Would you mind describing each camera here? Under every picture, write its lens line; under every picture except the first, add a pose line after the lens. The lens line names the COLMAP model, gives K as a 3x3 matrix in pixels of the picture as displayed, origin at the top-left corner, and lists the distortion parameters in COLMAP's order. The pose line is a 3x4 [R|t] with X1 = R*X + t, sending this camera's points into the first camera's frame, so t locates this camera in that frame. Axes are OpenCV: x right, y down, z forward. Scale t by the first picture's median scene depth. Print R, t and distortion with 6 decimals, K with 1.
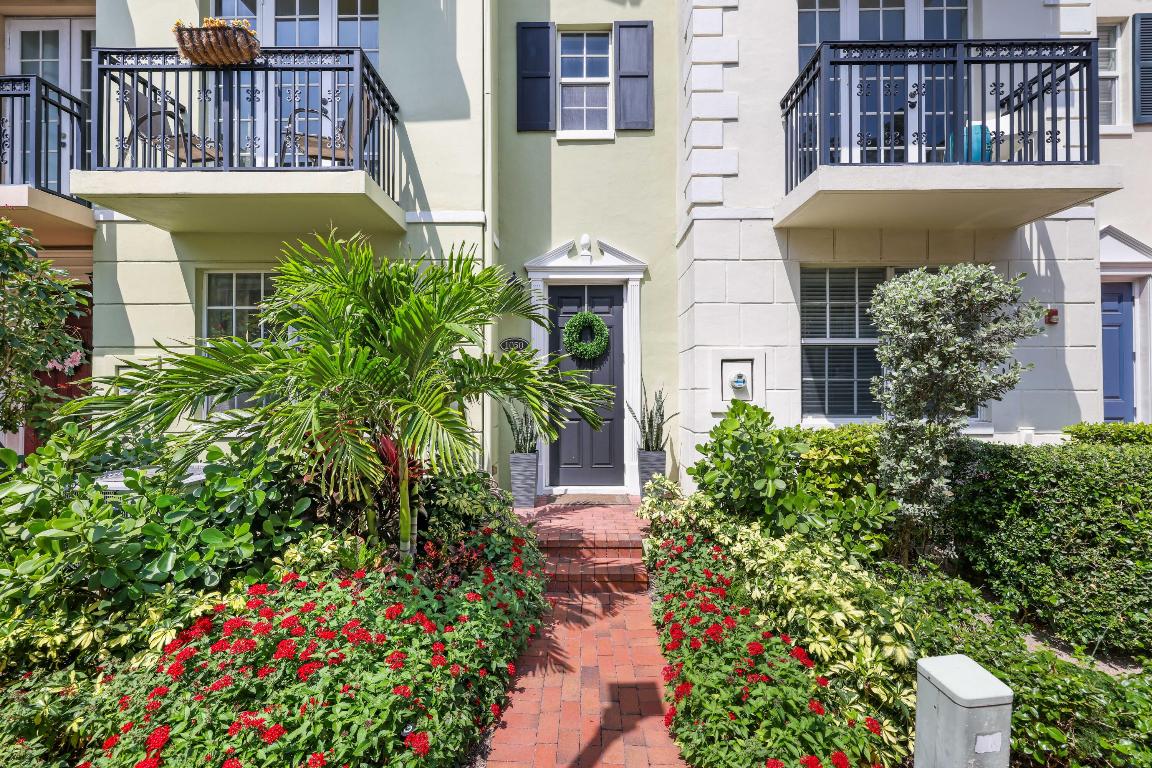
lens RADIAL K [[491.4, 0, 576.0], [0, 491.4, 384.0], [0, 0, 1]] dist [-0.000202, 0.000124]
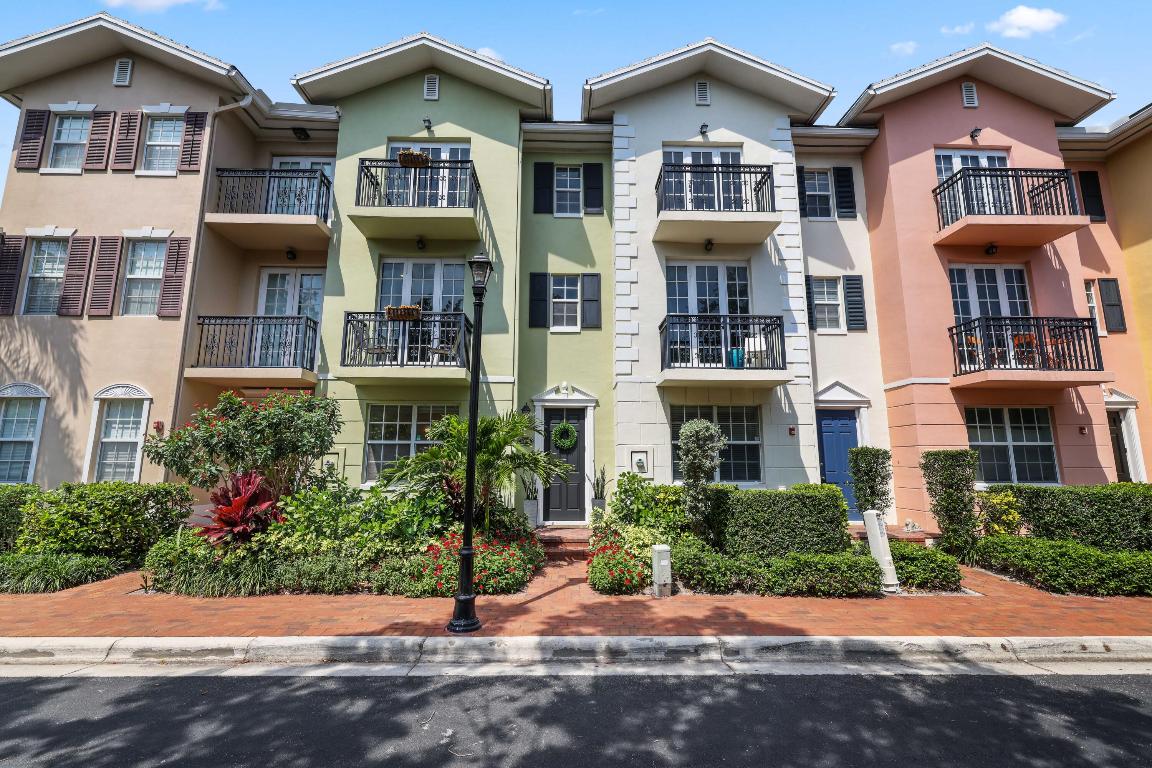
lens RADIAL K [[491.4, 0, 576.0], [0, 491.4, 384.0], [0, 0, 1]] dist [-0.000202, 0.000124]
pose [[0.999563, 0.009895, 0.027868, 0.010394], [-0.005731, 0.989311, -0.145708, -0.024667], [-0.029012, 0.145484, 0.988935, -0.867751]]
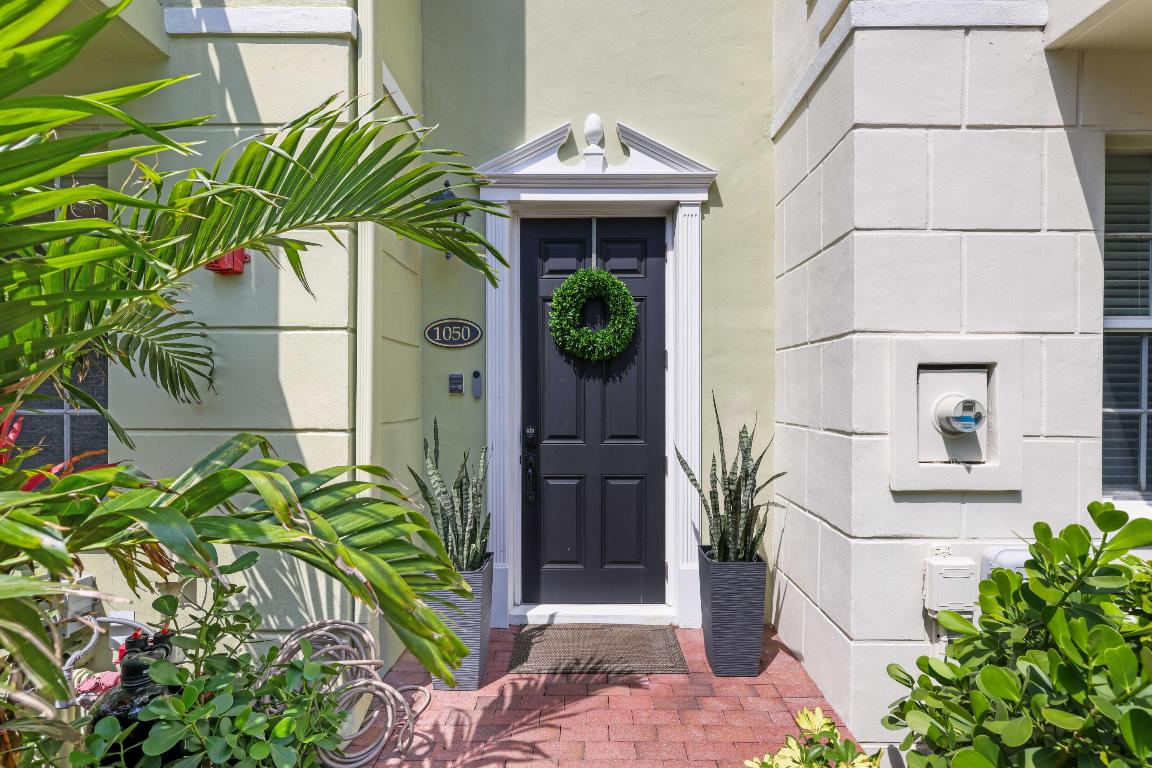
lens RADIAL K [[500.9, 0, 579.4], [0, 500.9, 392.7], [0, 0, 1]] dist [-0.000113, -0.000037]
pose [[0.999991, 0.004278, 0.000629, 0.006037], [-0.004288, 0.999848, 0.016890, -0.027100], [-0.000557, -0.016892, 0.999857, 0.490714]]
